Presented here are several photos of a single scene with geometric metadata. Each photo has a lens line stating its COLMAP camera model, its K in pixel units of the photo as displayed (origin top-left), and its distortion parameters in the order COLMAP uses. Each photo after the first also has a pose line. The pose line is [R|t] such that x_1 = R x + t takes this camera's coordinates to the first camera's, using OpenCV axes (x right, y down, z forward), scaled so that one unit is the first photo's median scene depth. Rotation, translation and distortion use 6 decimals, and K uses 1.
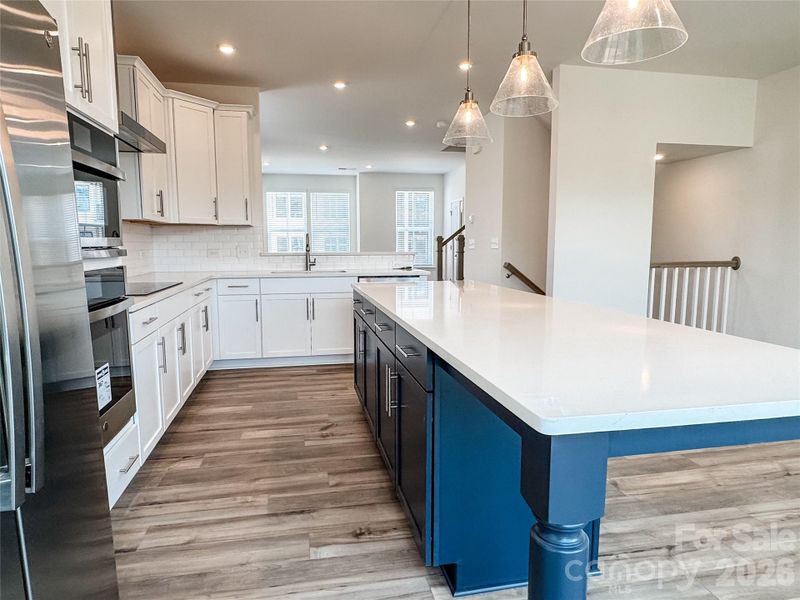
lens RADIAL K [[497.1, 0, 396.7], [0, 497.1, 301.2], [0, 0, 1]] dist [-0.005194, -0.004779]
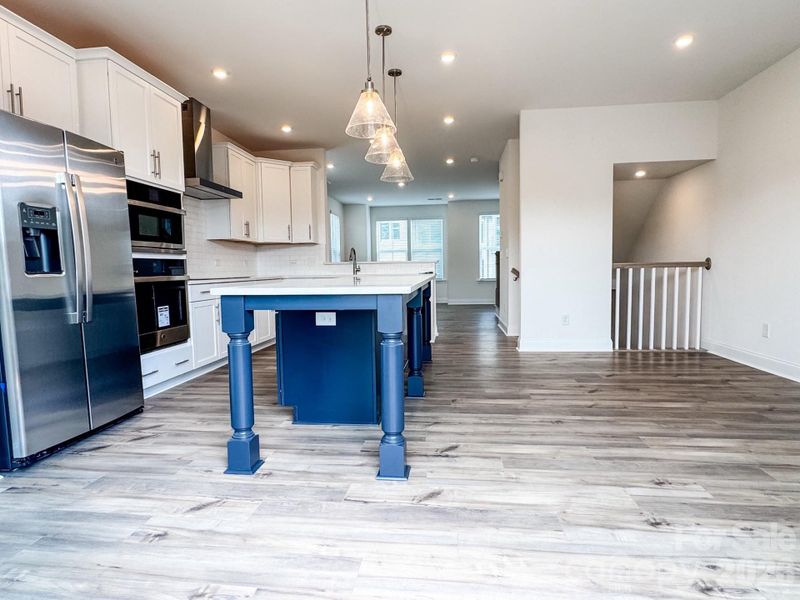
lens RADIAL K [[463.7, 0, 400.3], [0, 463.7, 303.8], [0, 0, 1]] dist [-0.001166, 0.001694]
pose [[0.950238, 0.009957, -0.311367, 0.388628], [-0.022209, 0.999111, -0.035827, 0.071170], [0.310733, 0.040959, 0.949614, -0.210759]]
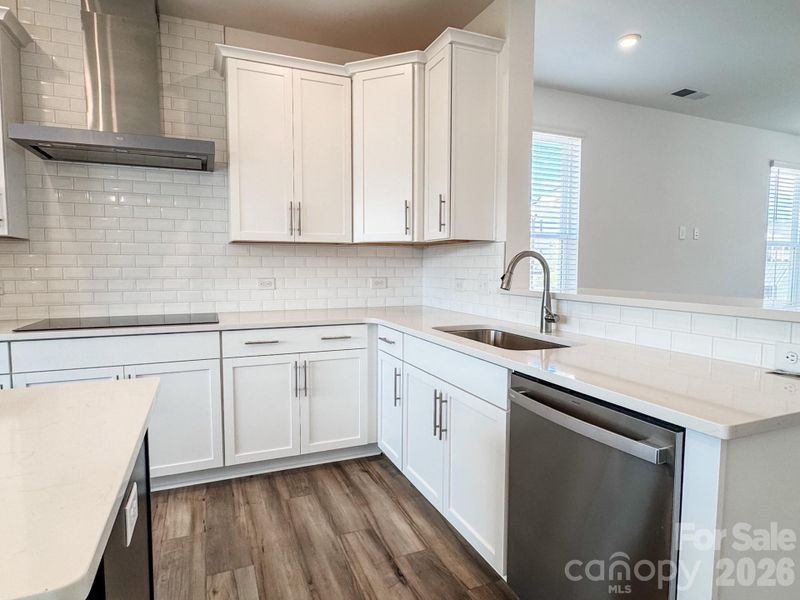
lens RADIAL K [[463.7, 0, 398.2], [0, 463.7, 296.2], [0, 0, 1]] dist [-0.001166, 0.001694]
pose [[0.182279, 0.059698, -0.981433, 0.235034], [-0.117058, 0.992374, 0.038623, -0.104990], [0.976254, 0.107845, 0.187877, 0.884705]]
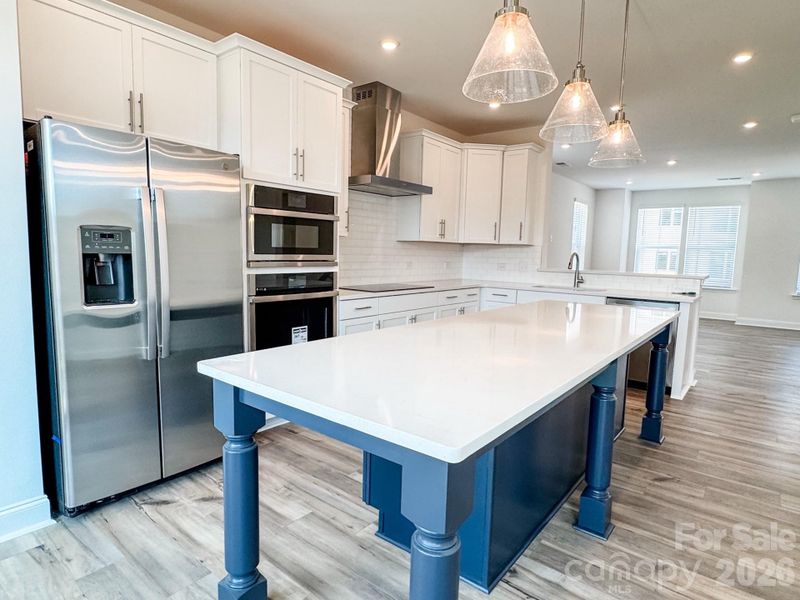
lens RADIAL K [[463.7, 0, 400.0], [0, 463.7, 301.4], [0, 0, 1]] dist [-0.001166, 0.001694]
pose [[0.642985, 0.103641, -0.758834, 0.379246], [-0.117277, 0.992440, 0.036175, -0.025967], [0.756846, 0.065734, 0.650279, 0.077236]]
